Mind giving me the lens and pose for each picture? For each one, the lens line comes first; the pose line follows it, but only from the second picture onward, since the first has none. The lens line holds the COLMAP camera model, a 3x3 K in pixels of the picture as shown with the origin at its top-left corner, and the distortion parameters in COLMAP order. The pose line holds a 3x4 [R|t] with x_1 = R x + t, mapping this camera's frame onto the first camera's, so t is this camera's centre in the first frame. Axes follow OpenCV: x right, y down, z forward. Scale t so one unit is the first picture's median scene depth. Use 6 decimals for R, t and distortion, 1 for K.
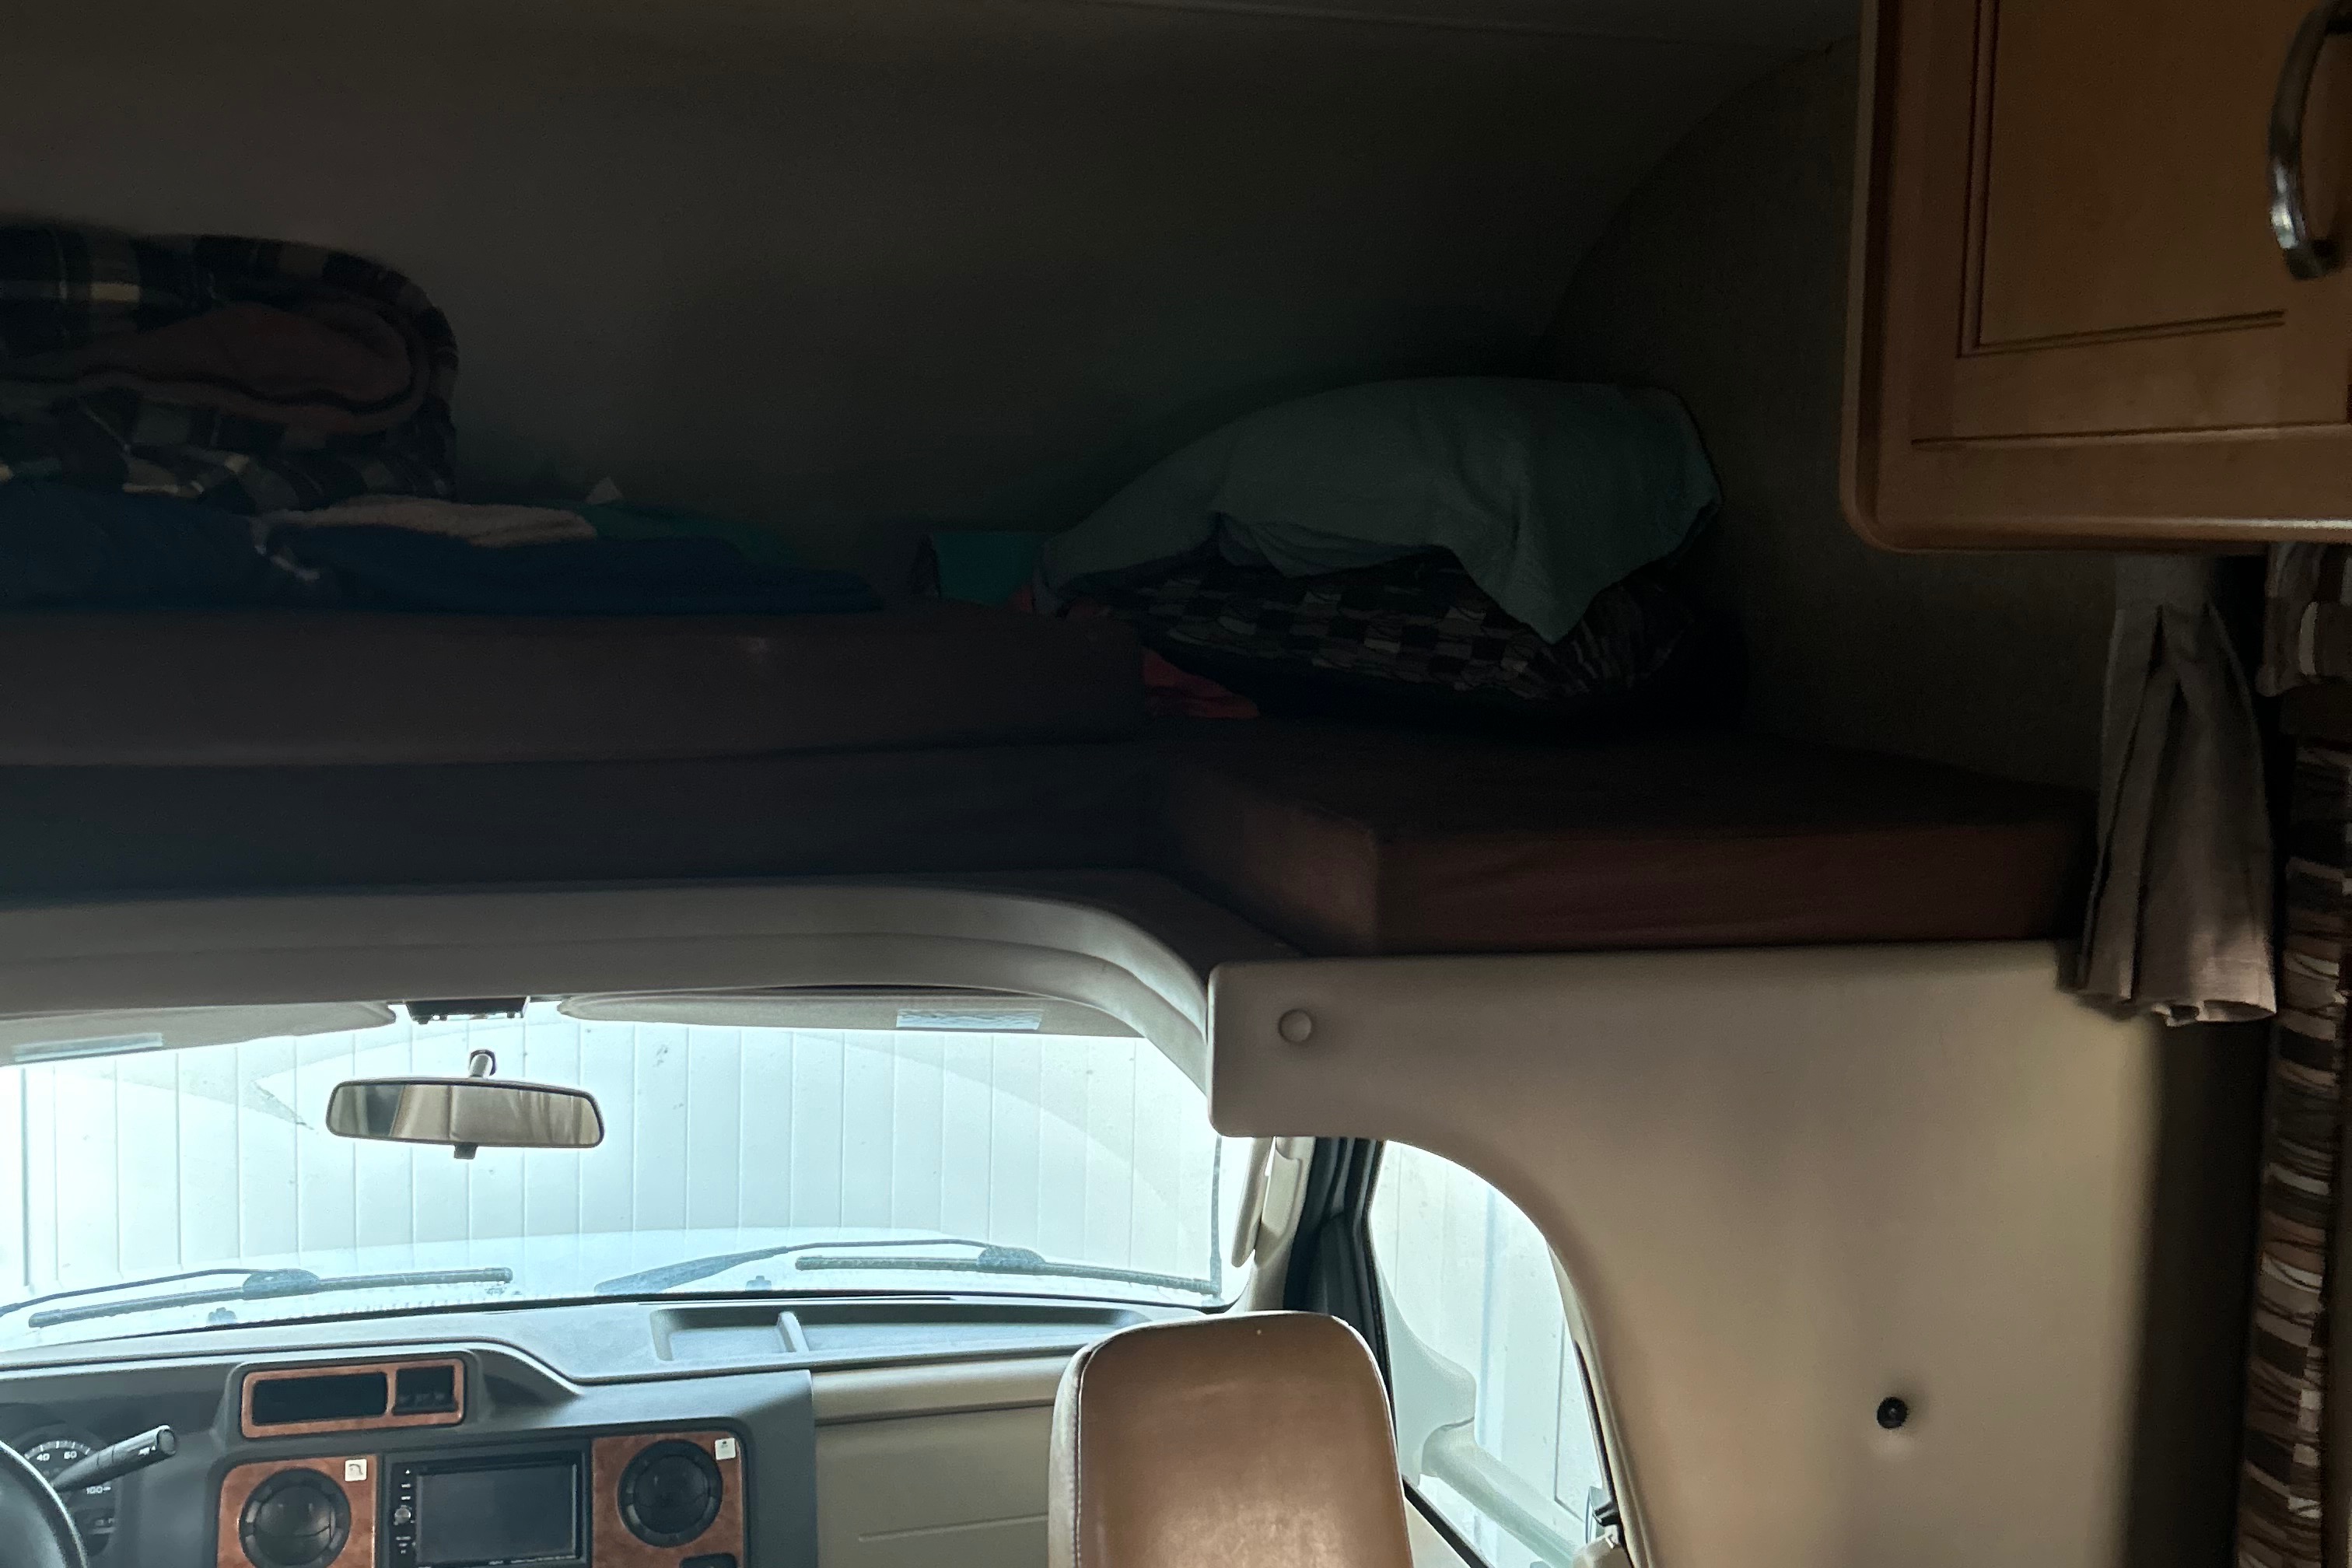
lens RADIAL K [[2310.2, 0, 1225.9], [0, 2310.2, 751.6], [0, 0, 1]] dist [0.034583, 0.000000]
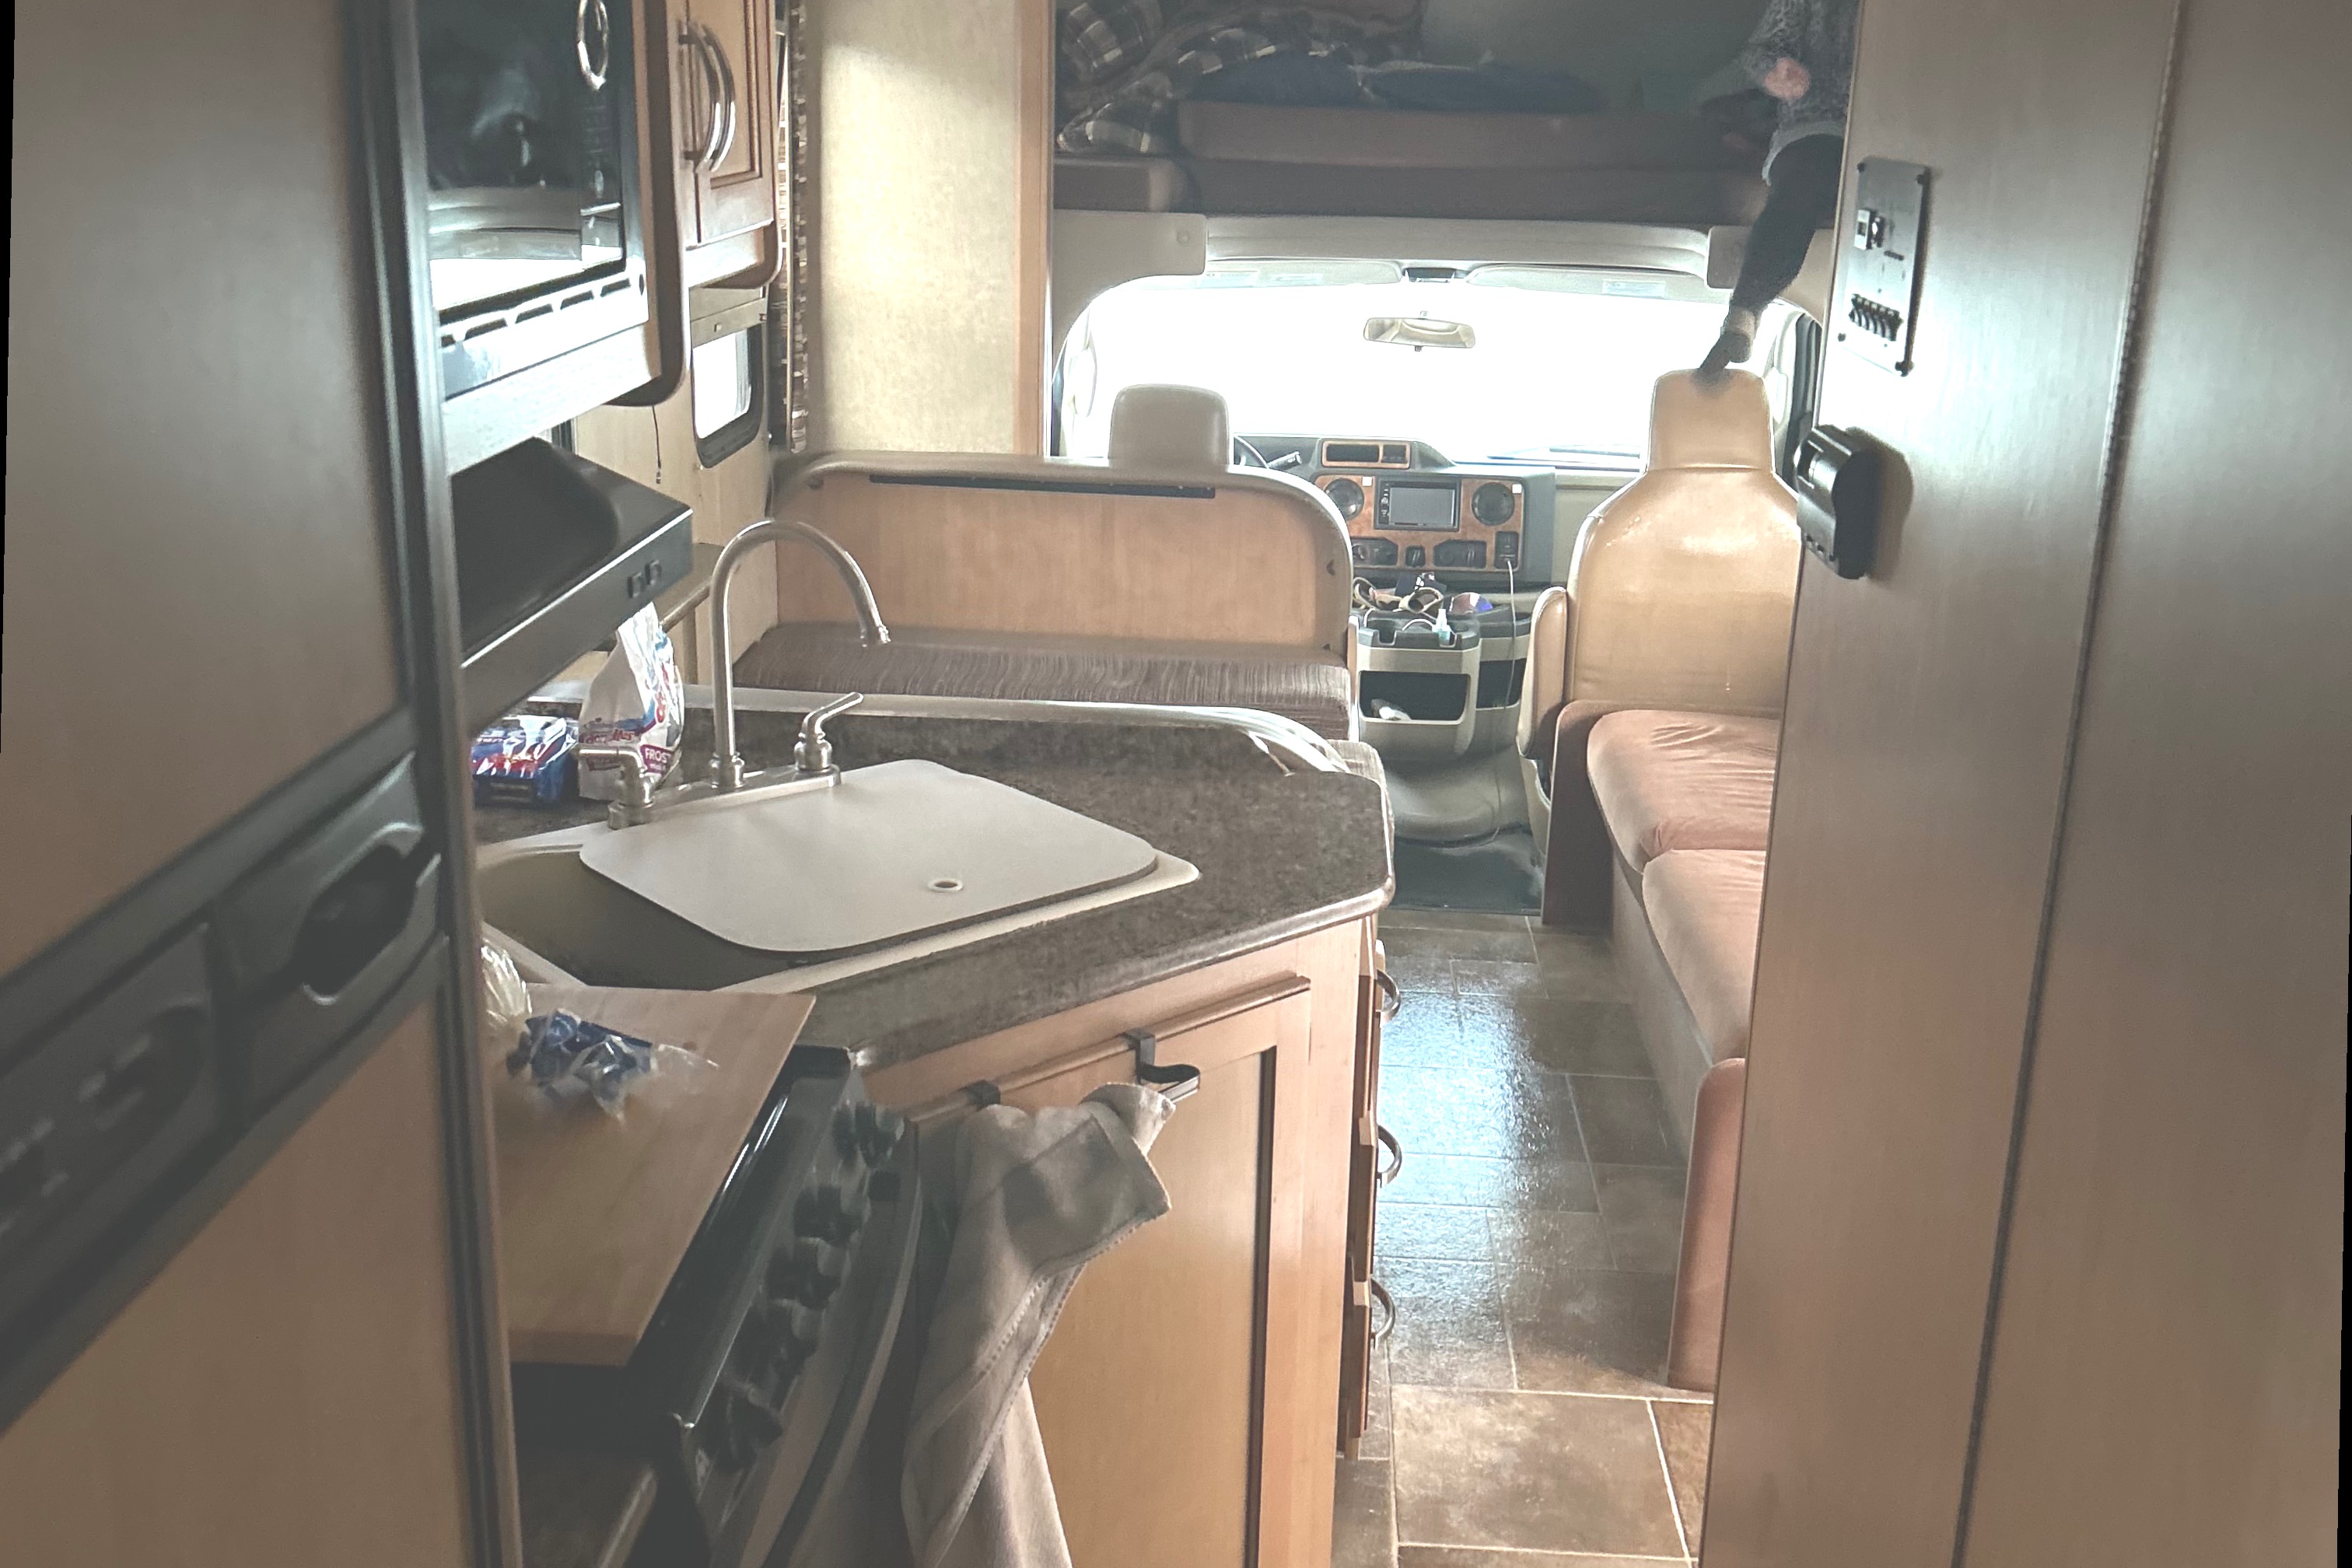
lens RADIAL K [[2310.2, 0, 1172.9], [0, 2310.2, 790.9], [0, 0, 1]] dist [0.034583, 0.000000]
pose [[0.941697, 0.099354, -0.321459, 0.238050], [-0.035794, 0.979569, 0.197900, 0.153323], [0.334553, -0.174855, 0.926013, -1.332062]]
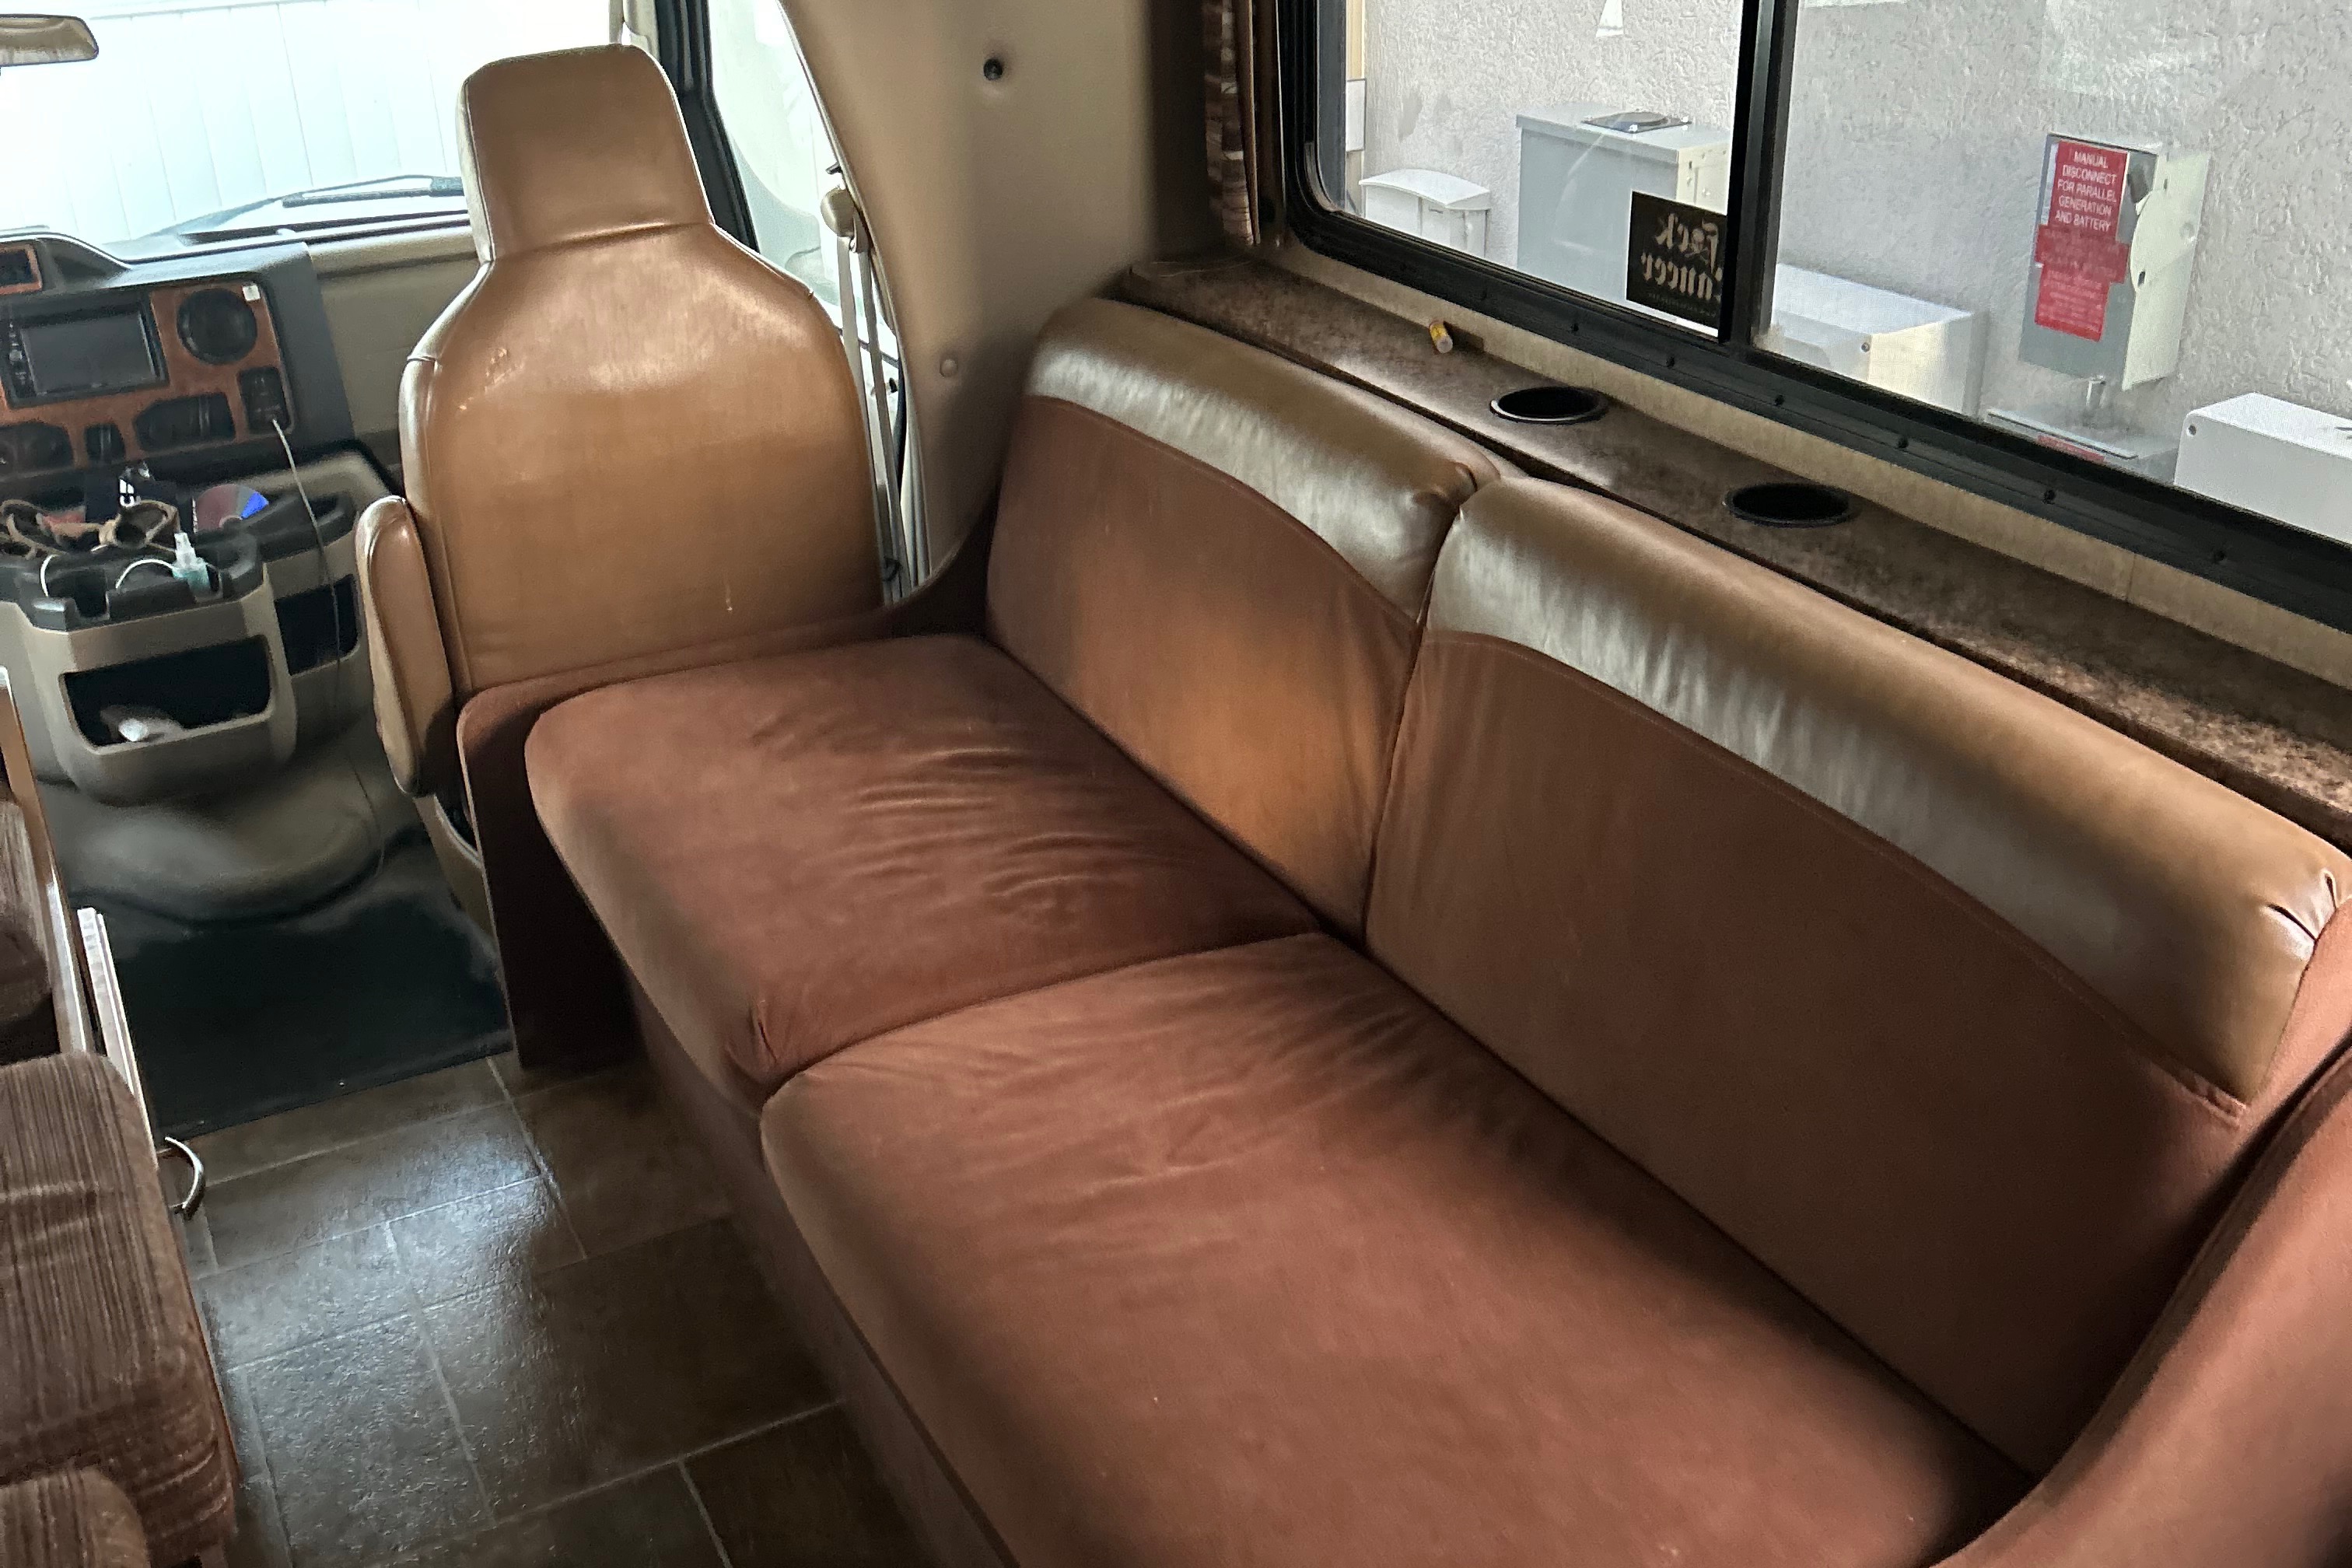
lens RADIAL K [[2310.2, 0, 1139.3], [0, 2310.2, 781.1], [0, 0, 1]] dist [0.034583, 0.000000]
pose [[0.980293, -0.140203, 0.139172, 0.065960], [0.082743, 0.931122, 0.355197, 0.127518], [-0.179386, -0.336681, 0.924374, -0.458669]]
